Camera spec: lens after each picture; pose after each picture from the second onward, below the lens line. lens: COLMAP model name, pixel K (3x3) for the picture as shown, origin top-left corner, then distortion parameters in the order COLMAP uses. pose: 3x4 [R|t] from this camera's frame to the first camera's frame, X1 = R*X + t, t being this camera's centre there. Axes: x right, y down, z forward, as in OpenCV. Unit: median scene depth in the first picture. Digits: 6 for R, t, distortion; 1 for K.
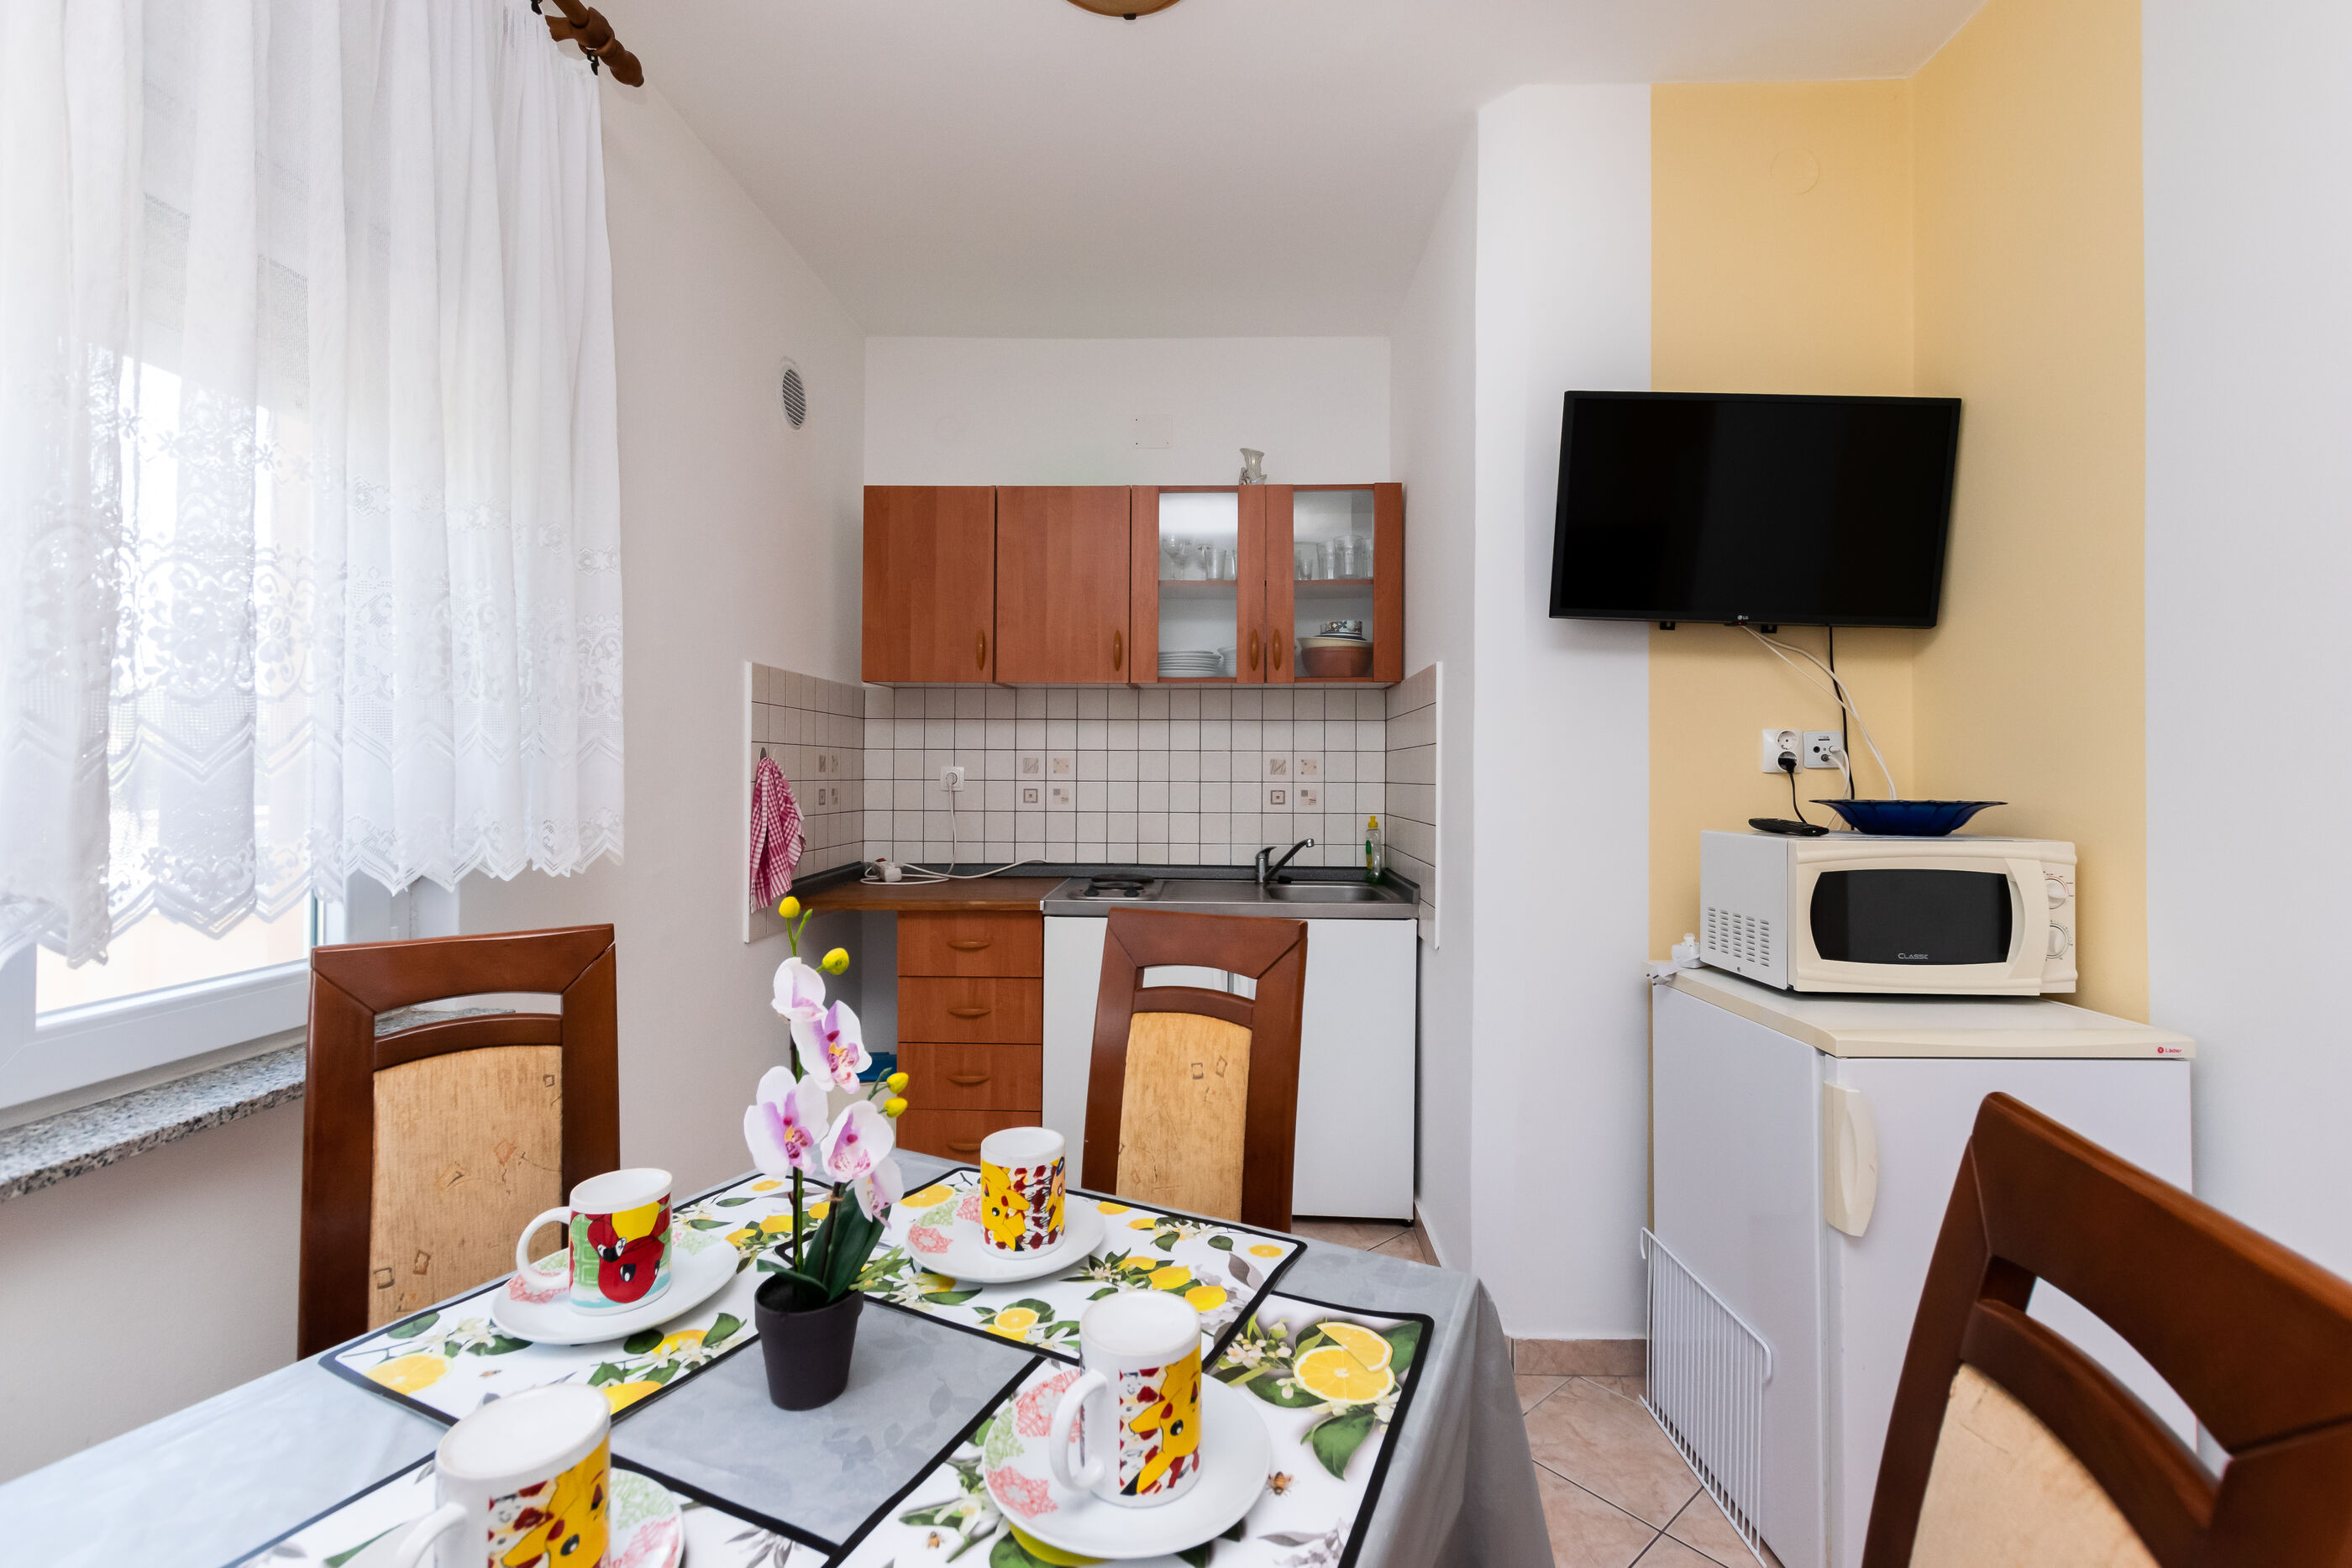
lens RADIAL K [[998.9, 0, 1176.0], [0, 998.9, 784.0], [0, 0, 1]] dist [0.001865, 0.000087]
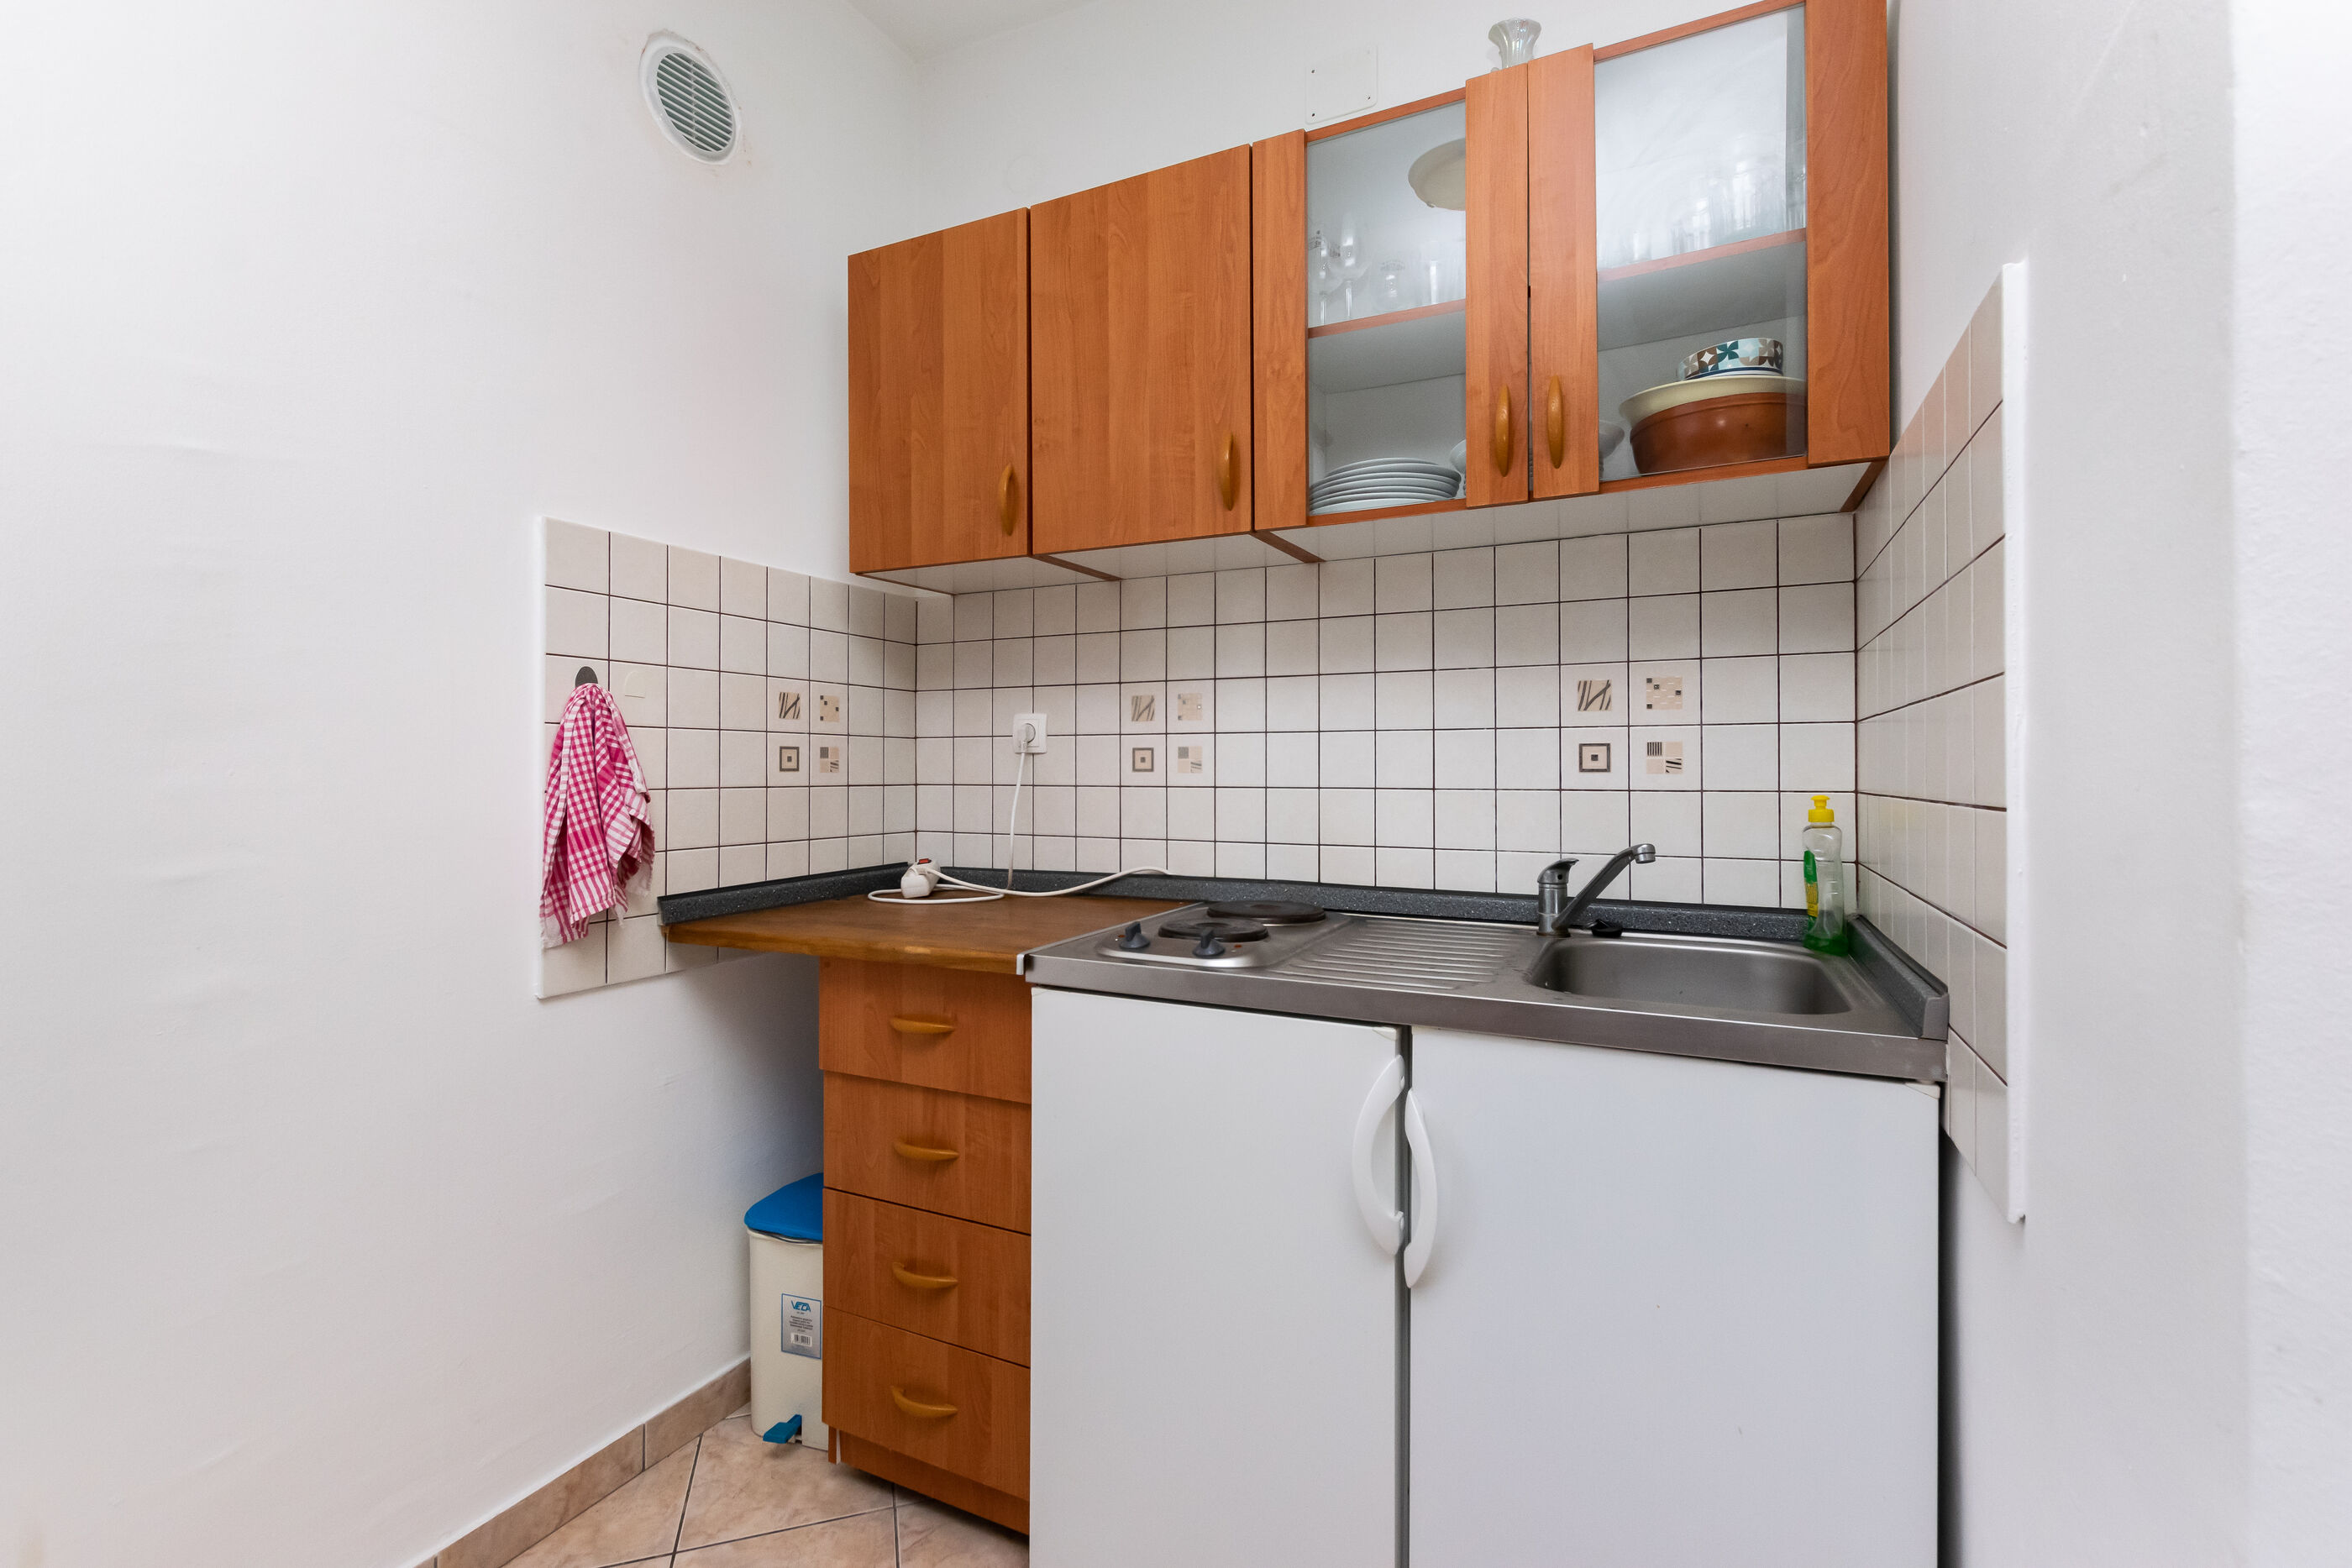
lens RADIAL K [[1017.5, 0, 1175.4], [0, 1017.5, 771.5], [0, 0, 1]] dist [-0.002601, -0.000132]
pose [[0.916467, -0.004530, -0.400085, 0.117315], [0.000935, 0.999957, -0.009180, 0.025314], [0.400109, 0.008039, 0.916432, 0.478249]]
